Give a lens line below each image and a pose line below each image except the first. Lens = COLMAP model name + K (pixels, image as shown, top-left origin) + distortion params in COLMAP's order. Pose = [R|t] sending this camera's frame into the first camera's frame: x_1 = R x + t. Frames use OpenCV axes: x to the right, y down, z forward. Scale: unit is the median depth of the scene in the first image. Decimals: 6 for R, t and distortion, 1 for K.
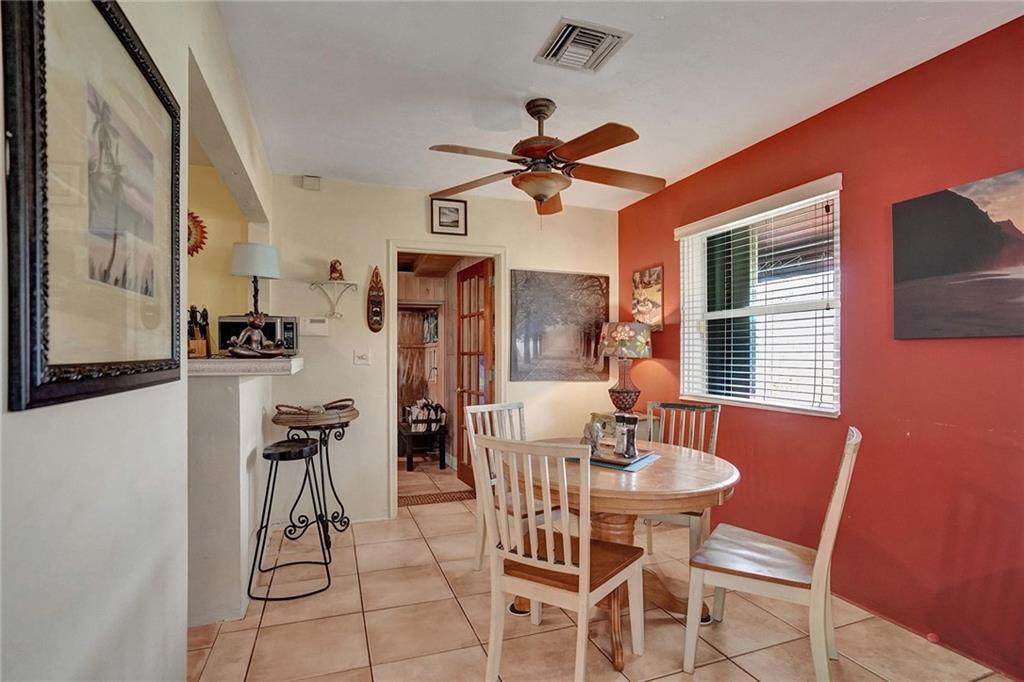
lens RADIAL K [[493.7, 0, 509.6], [0, 493.7, 345.4], [0, 0, 1]] dist [-0.051547, 0.021486]
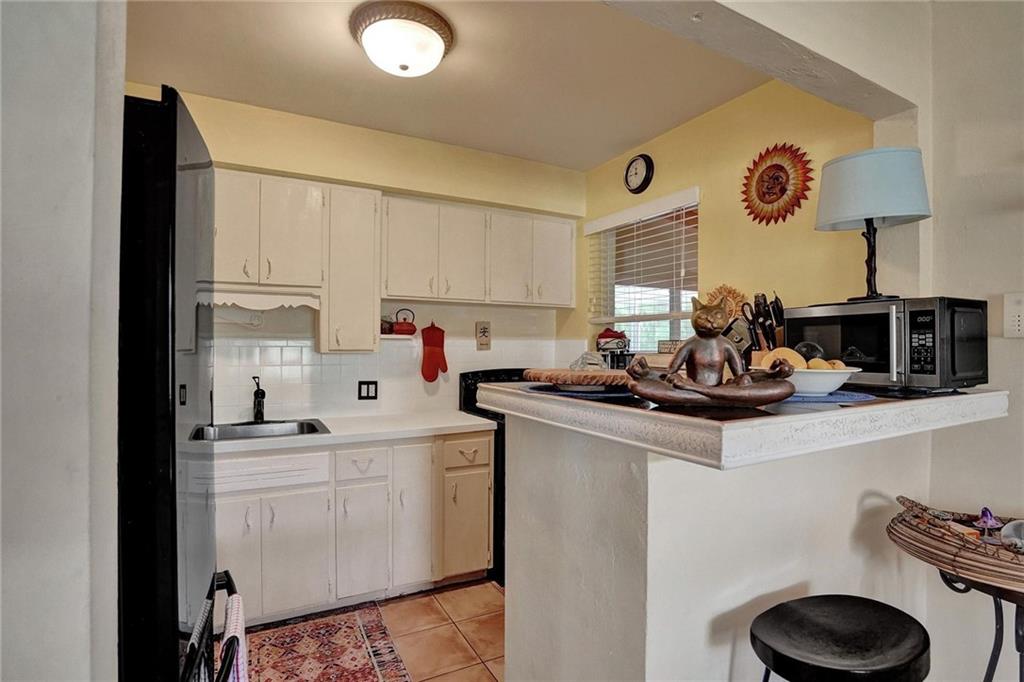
lens RADIAL K [[489.9, 0, 512.0], [0, 489.9, 341.0], [0, 0, 1]] dist [-0.059110, -0.000406]
pose [[0.141805, -0.014147, -0.989793, -0.097886], [0.012979, 0.999838, -0.012431, -0.018729], [0.989809, -0.011084, 0.141966, 0.528538]]
